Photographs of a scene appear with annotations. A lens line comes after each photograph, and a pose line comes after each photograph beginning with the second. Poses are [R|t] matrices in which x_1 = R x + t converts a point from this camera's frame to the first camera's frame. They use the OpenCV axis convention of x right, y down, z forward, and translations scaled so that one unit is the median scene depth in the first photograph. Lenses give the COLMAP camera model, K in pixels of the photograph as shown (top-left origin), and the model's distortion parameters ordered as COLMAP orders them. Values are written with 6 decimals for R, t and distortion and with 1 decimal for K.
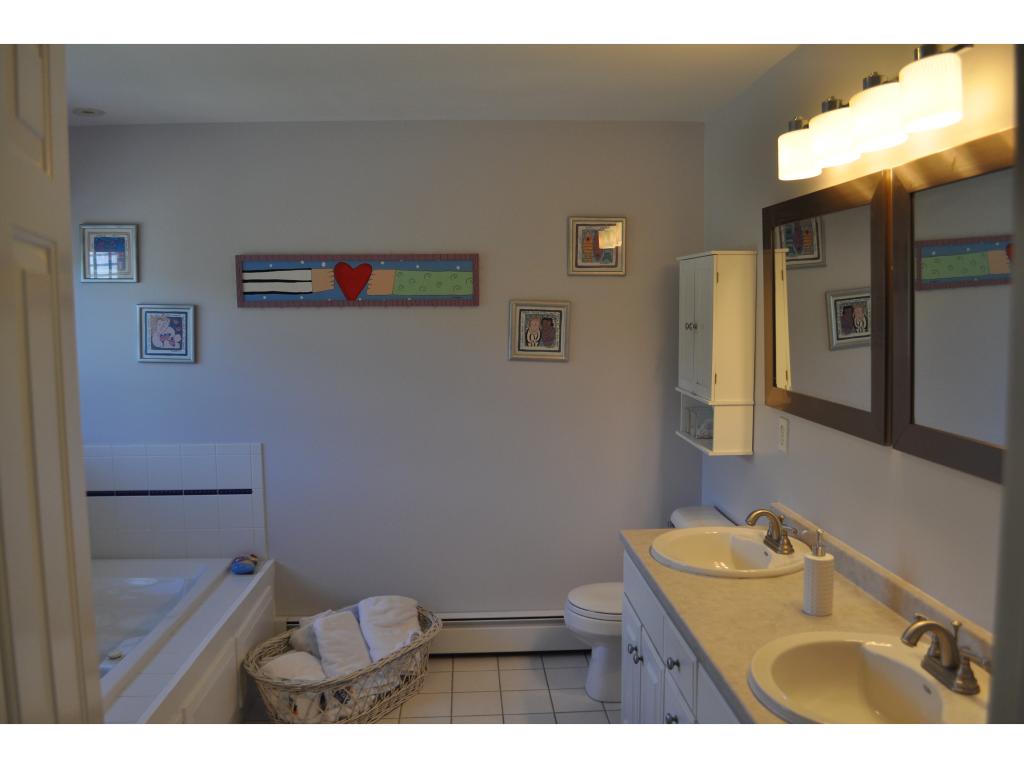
lens RADIAL K [[805.0, 0, 511.7], [0, 805.0, 381.4], [0, 0, 1]] dist [-0.080156, 0.004821]
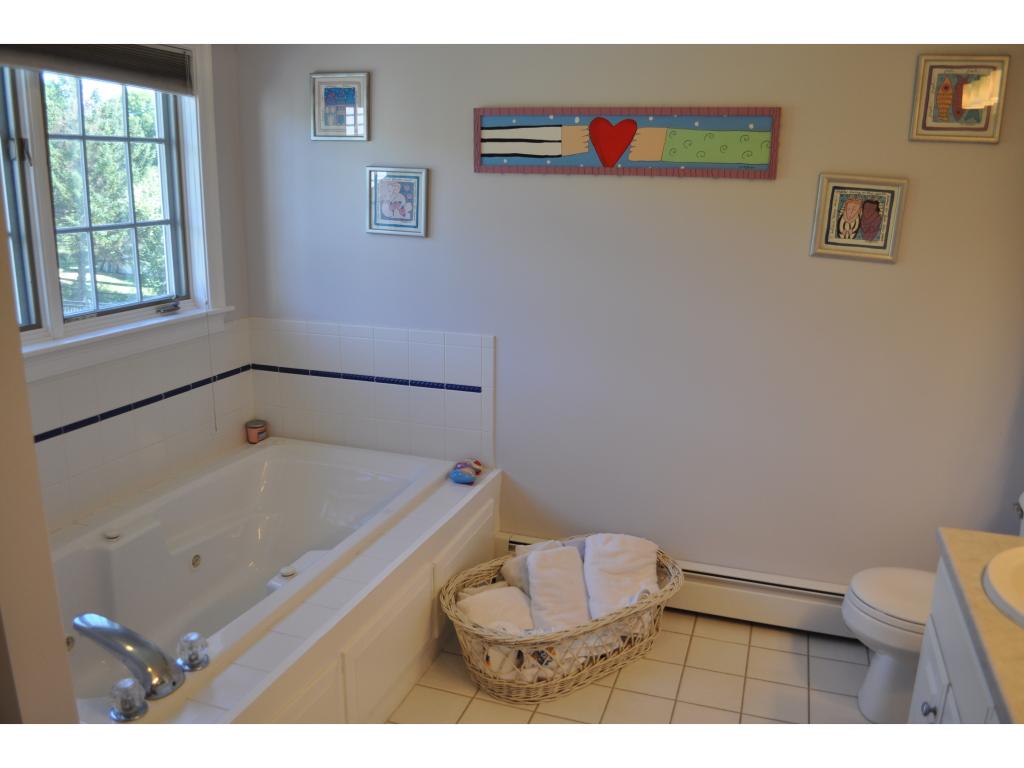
lens RADIAL K [[805.0, 0, 510.3], [0, 805.0, 379.1], [0, 0, 1]] dist [-0.080156, 0.004821]
pose [[0.922211, 0.115048, -0.369175, 0.025463], [-0.055111, 0.984074, 0.169003, -0.023741], [0.382739, -0.135511, 0.913864, 0.219163]]
